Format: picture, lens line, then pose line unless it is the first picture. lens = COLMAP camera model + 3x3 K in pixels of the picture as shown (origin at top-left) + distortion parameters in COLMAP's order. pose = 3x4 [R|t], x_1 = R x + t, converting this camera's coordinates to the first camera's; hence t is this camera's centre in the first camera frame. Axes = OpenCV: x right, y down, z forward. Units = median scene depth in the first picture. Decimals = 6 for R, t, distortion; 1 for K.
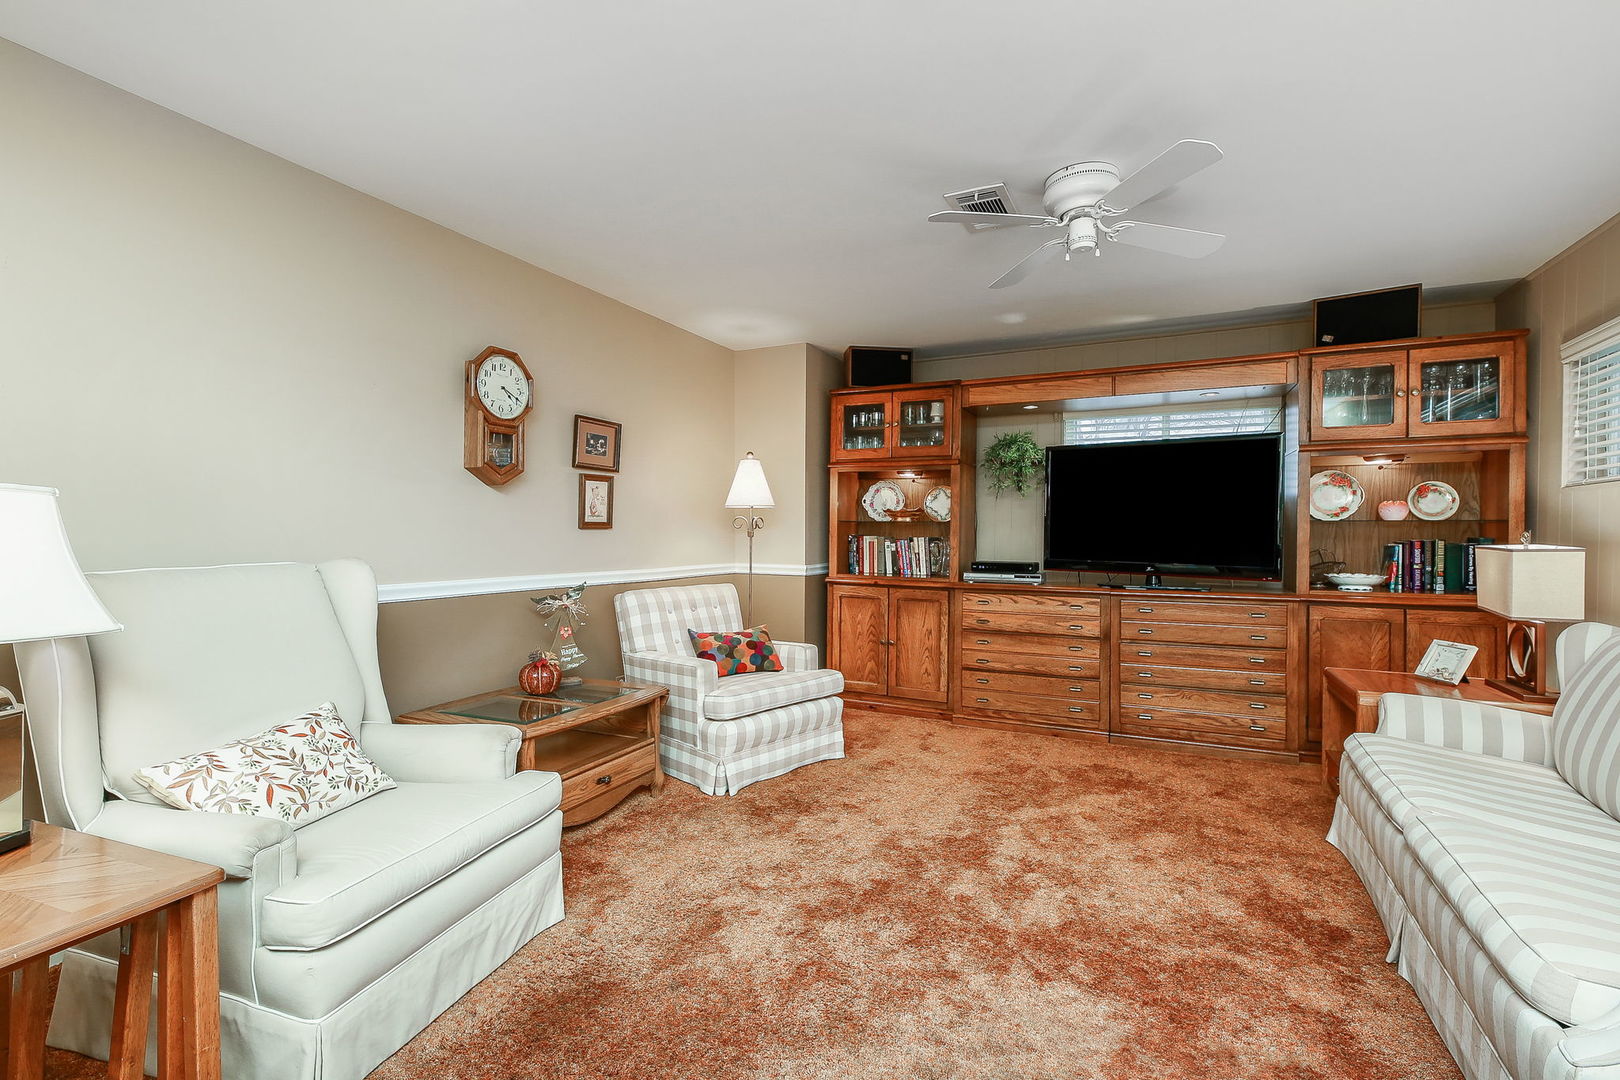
lens RADIAL K [[732.4, 0, 806.5], [0, 732.4, 534.4], [0, 0, 1]] dist [0.017093, -0.000229]
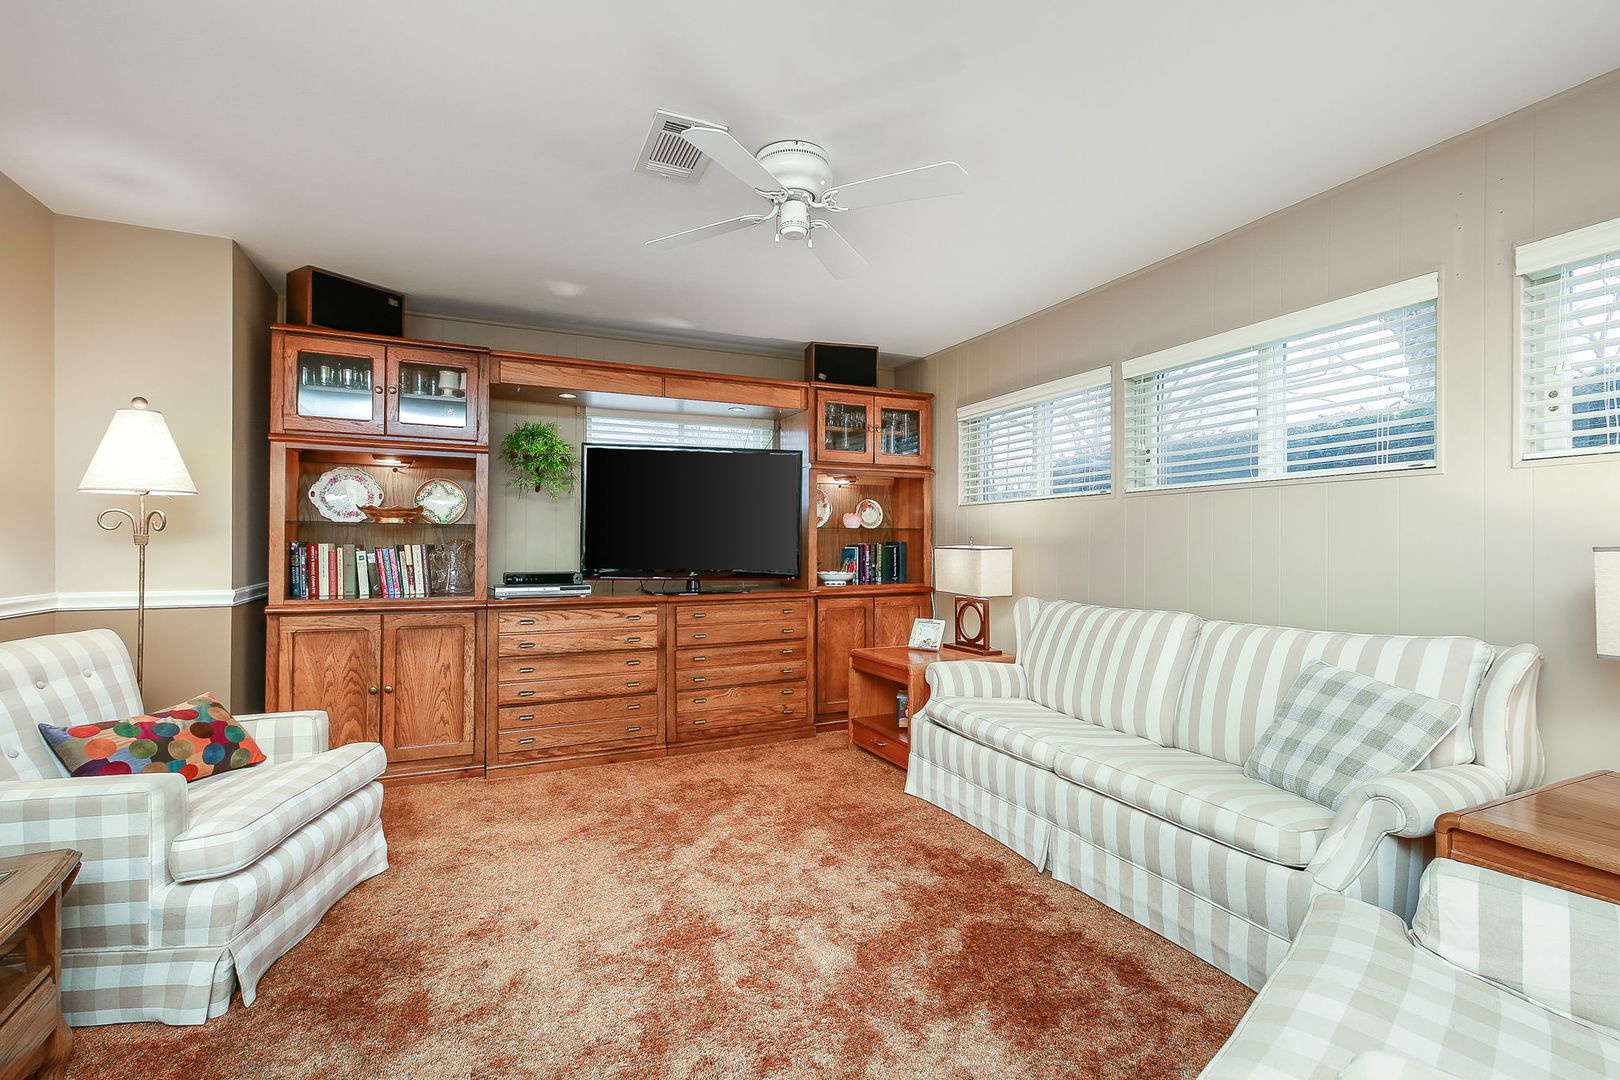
lens RADIAL K [[732.4, 0, 810.0], [0, 732.4, 539.1], [0, 0, 1]] dist [0.017093, -0.000229]
pose [[0.634105, 0.000444, 0.773247, -0.224410], [0.005047, 0.999976, -0.004713, 0.005051], [-0.773231, 0.006891, 0.634087, 0.256561]]
